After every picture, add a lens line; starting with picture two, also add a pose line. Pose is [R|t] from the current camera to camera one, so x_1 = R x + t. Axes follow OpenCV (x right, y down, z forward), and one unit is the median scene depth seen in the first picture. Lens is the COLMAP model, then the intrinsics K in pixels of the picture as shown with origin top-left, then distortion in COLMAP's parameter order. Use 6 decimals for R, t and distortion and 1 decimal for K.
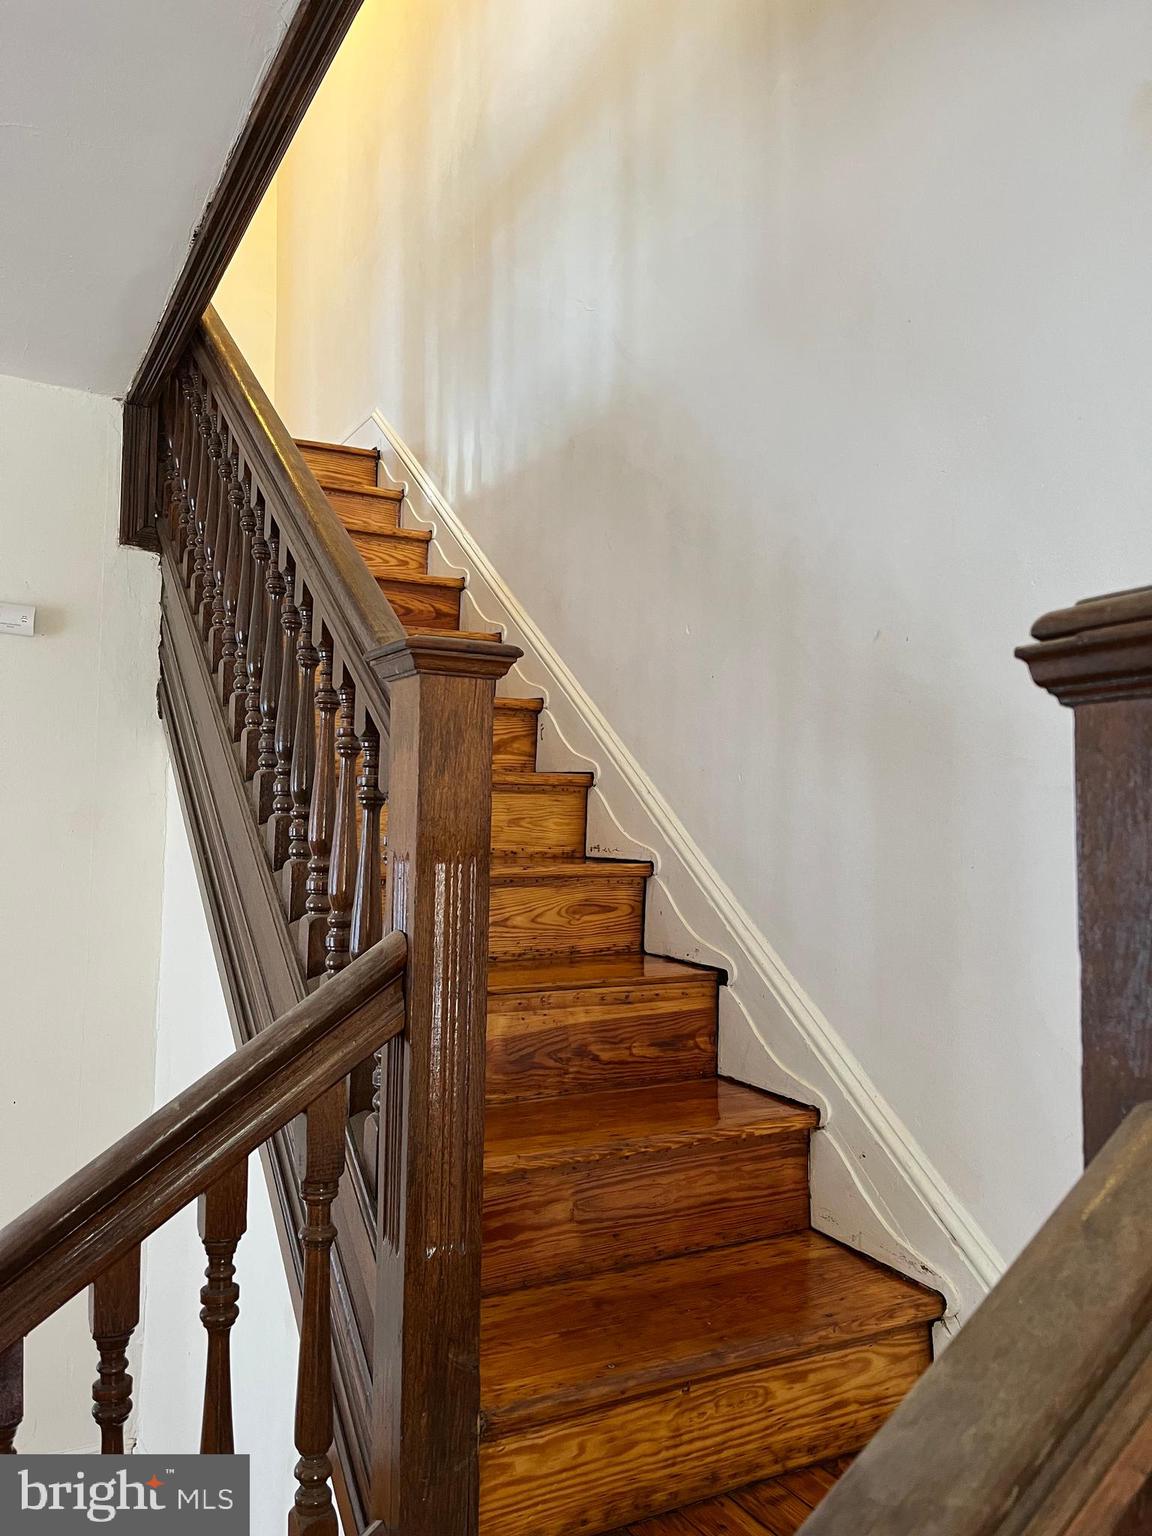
lens RADIAL K [[1163.1, 0, 576.0], [0, 1163.1, 768.0], [0, 0, 1]] dist [0.000667, 0.001323]
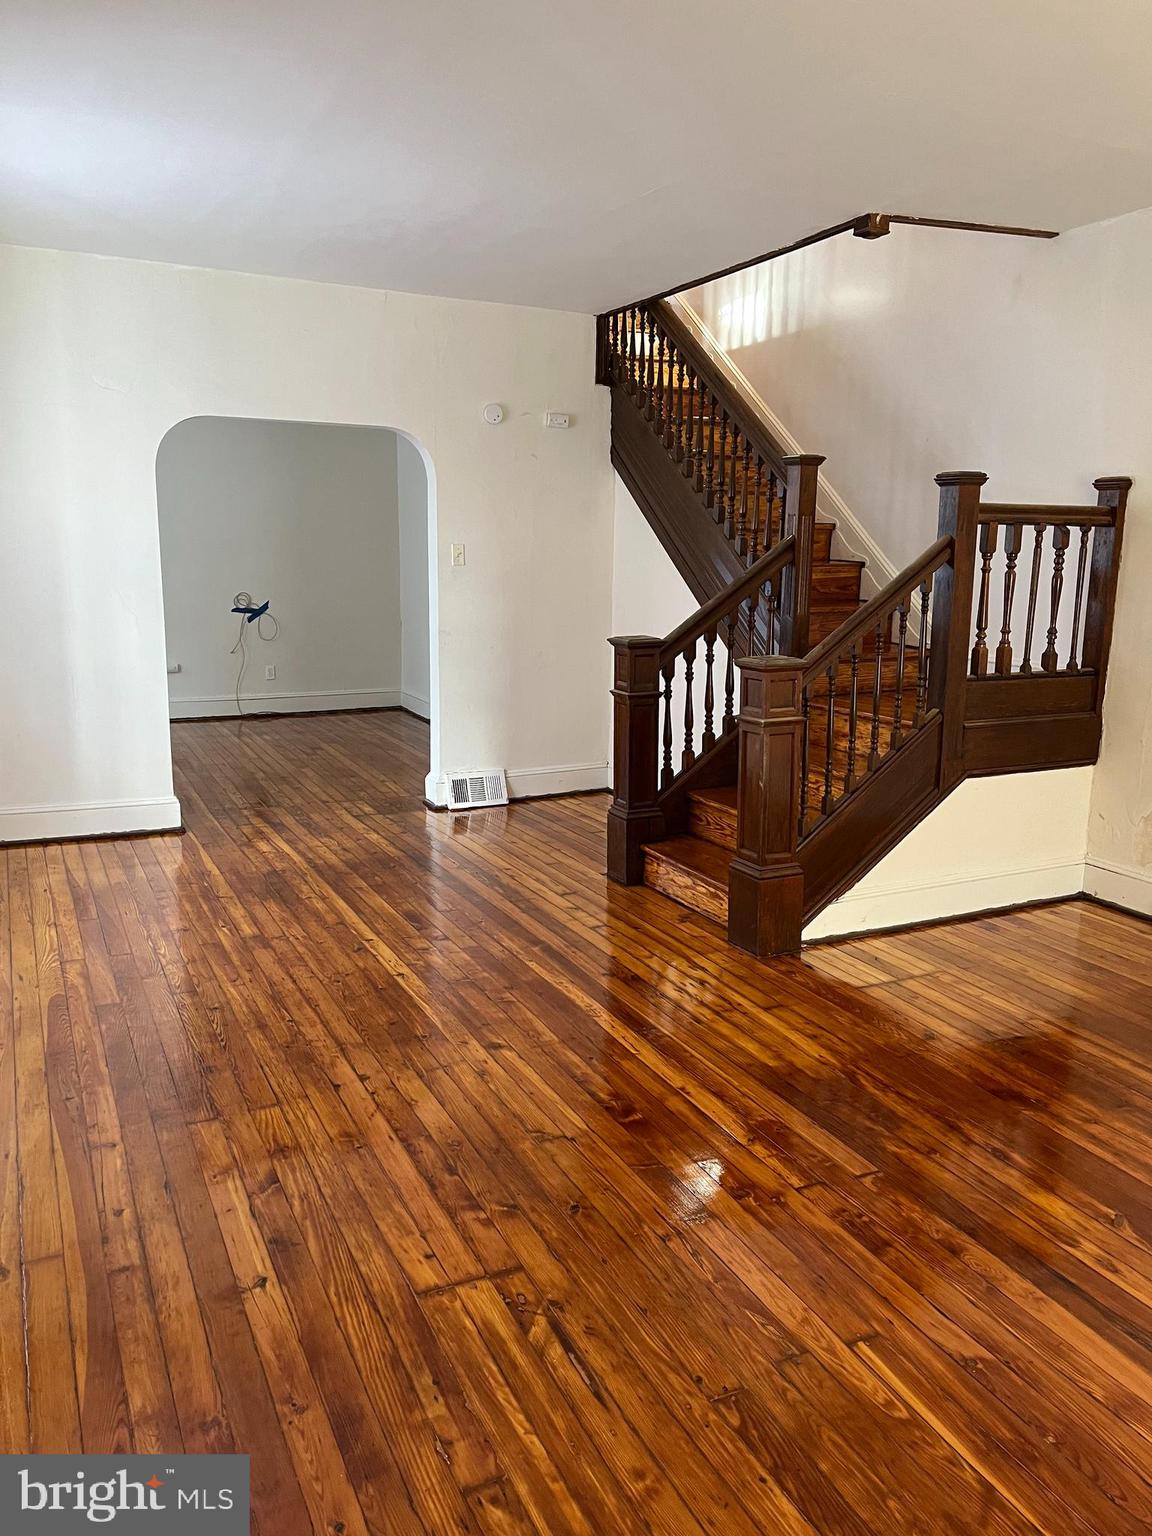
lens RADIAL K [[1163.1, 0, 576.0], [0, 1163.1, 768.0], [0, 0, 1]] dist [0.000667, 0.001323]
pose [[0.998445, 0.010409, -0.054762, -0.404746], [0.004092, 0.966072, 0.258241, -0.072185], [0.055592, -0.258064, 0.964527, -1.860131]]
